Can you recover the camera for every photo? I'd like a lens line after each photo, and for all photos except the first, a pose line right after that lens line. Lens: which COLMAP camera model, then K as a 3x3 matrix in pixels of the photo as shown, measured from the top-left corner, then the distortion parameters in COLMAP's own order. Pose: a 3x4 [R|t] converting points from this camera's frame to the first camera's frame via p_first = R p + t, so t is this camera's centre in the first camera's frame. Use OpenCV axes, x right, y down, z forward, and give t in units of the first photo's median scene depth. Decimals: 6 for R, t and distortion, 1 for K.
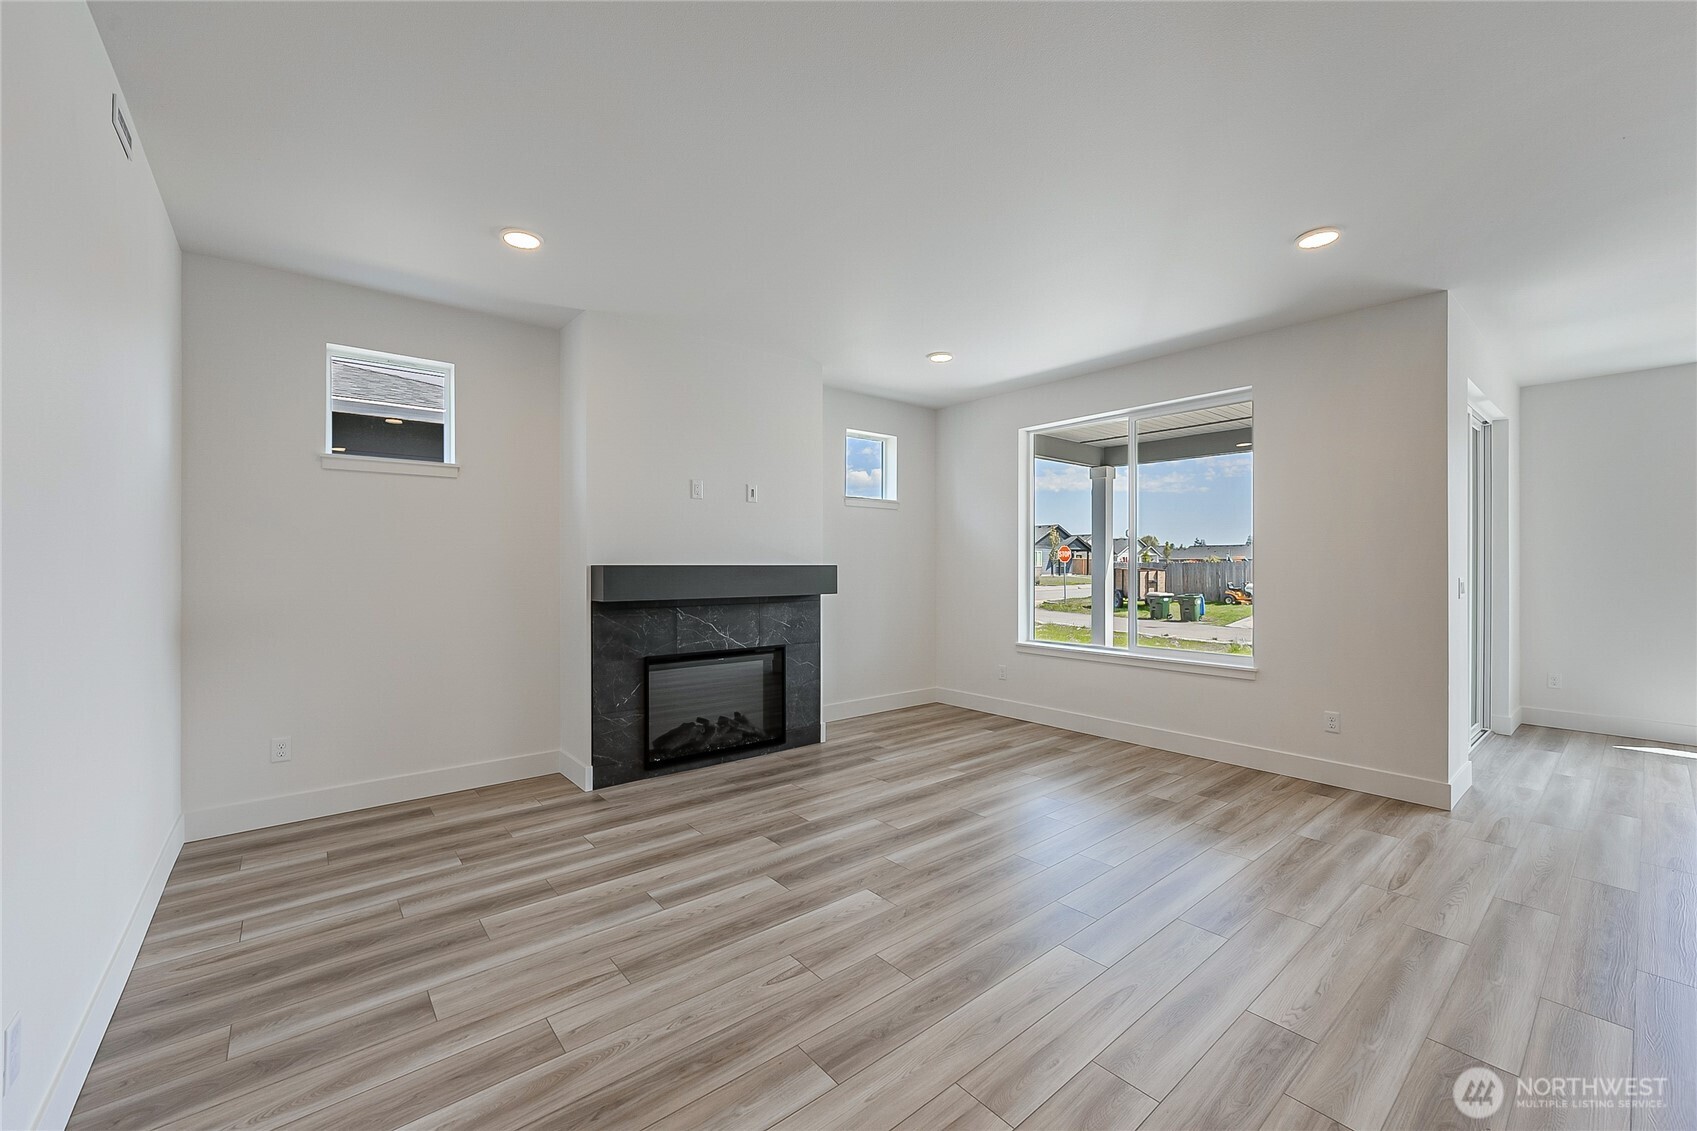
lens RADIAL K [[669.2, 0, 840.6], [0, 669.2, 564.5], [0, 0, 1]] dist [-0.010184, 0.001444]
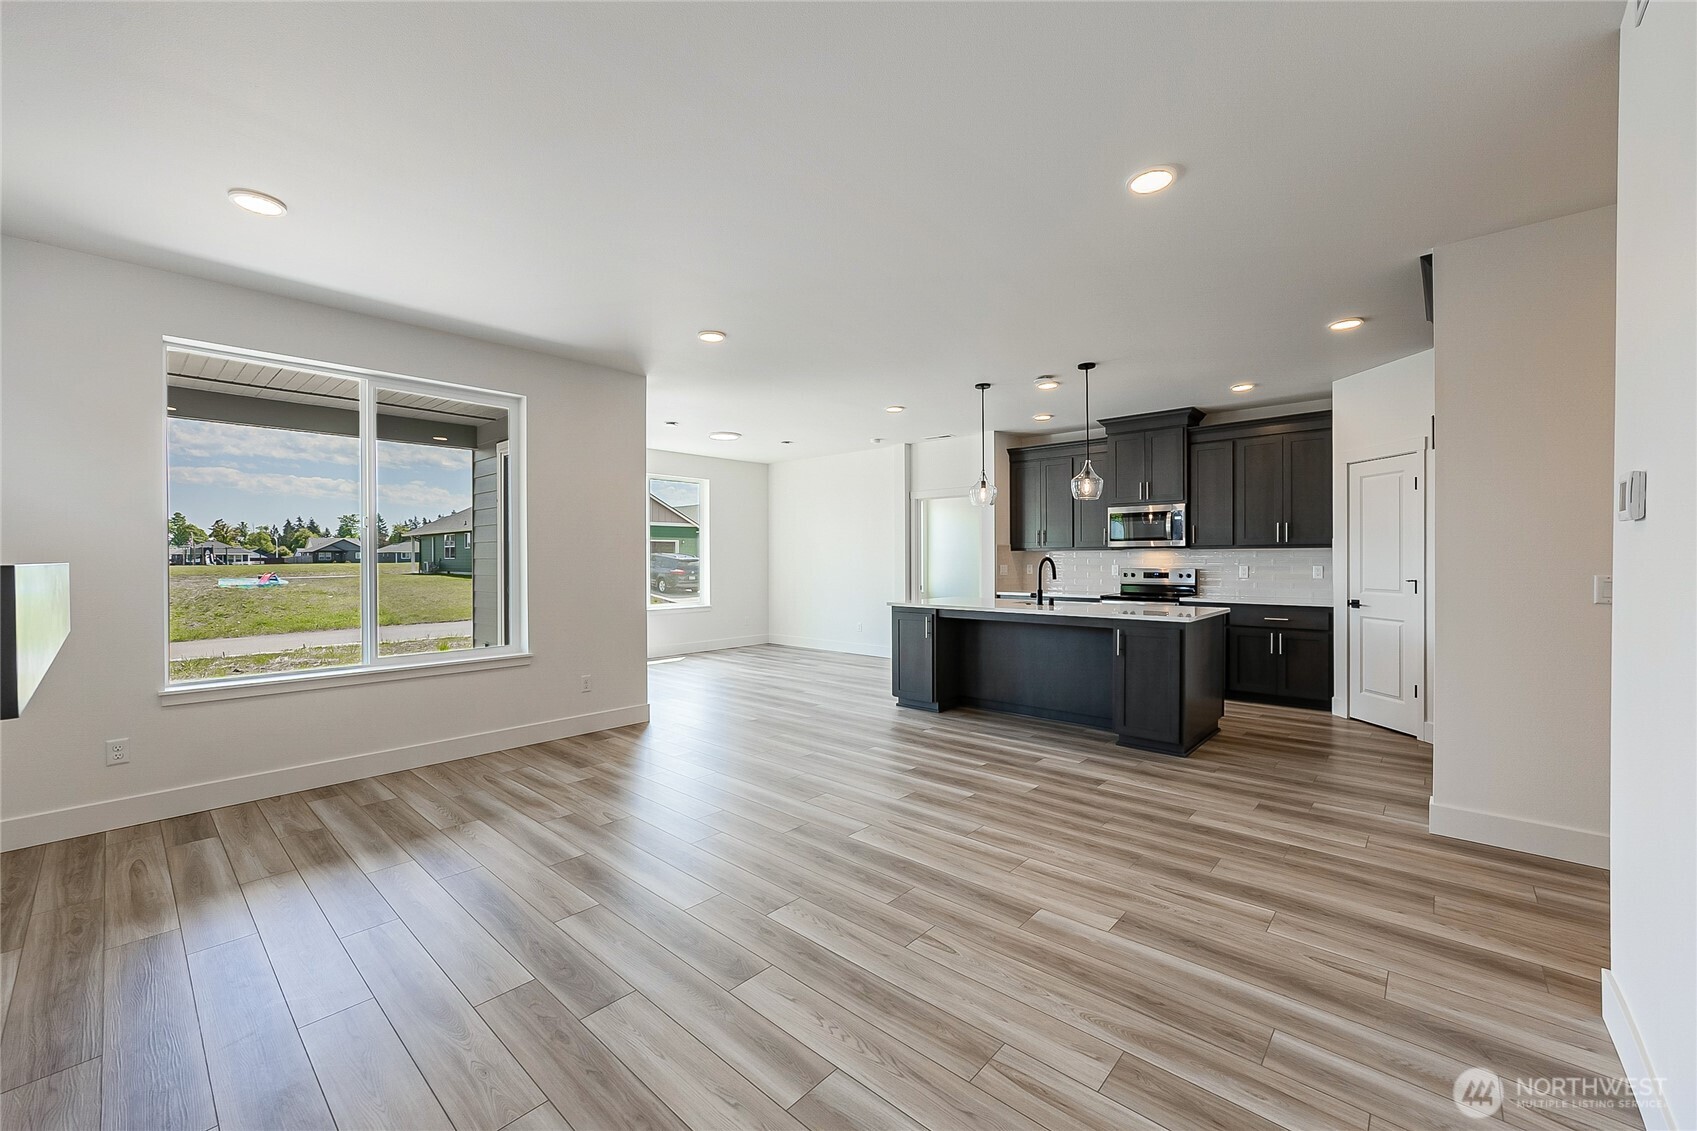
lens RADIAL K [[669.2, 0, 846.7], [0, 669.2, 561.6], [0, 0, 1]] dist [-0.010184, 0.001444]
pose [[-0.151671, -0.004114, 0.988422, -0.590178], [0.001619, 0.999989, 0.004410, -0.001293], [-0.988430, 0.002269, -0.151663, 0.691717]]
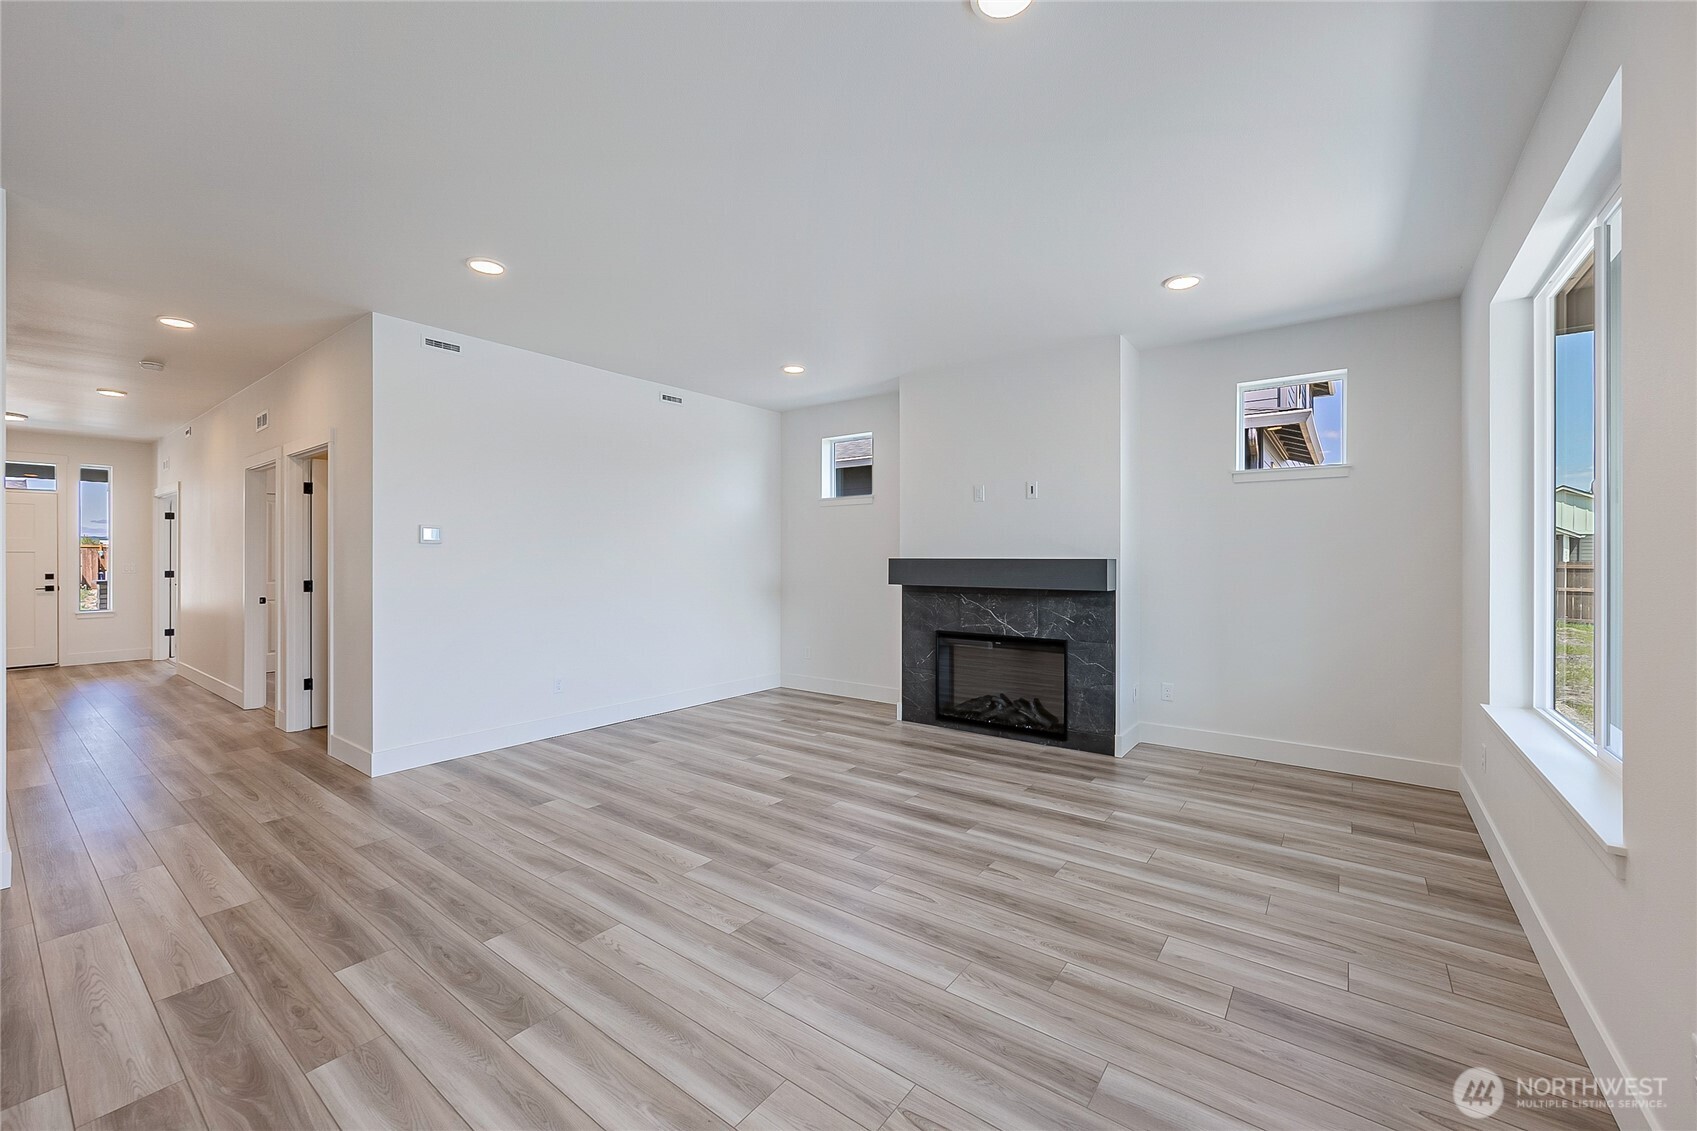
lens RADIAL K [[669.2, 0, 852.4], [0, 669.2, 560.8], [0, 0, 1]] dist [-0.010184, 0.001444]
pose [[0.246187, 0.005378, -0.969207, 0.926246], [0.000638, 0.999983, 0.005711, -0.002317], [0.969222, -0.002024, 0.246180, 0.540827]]
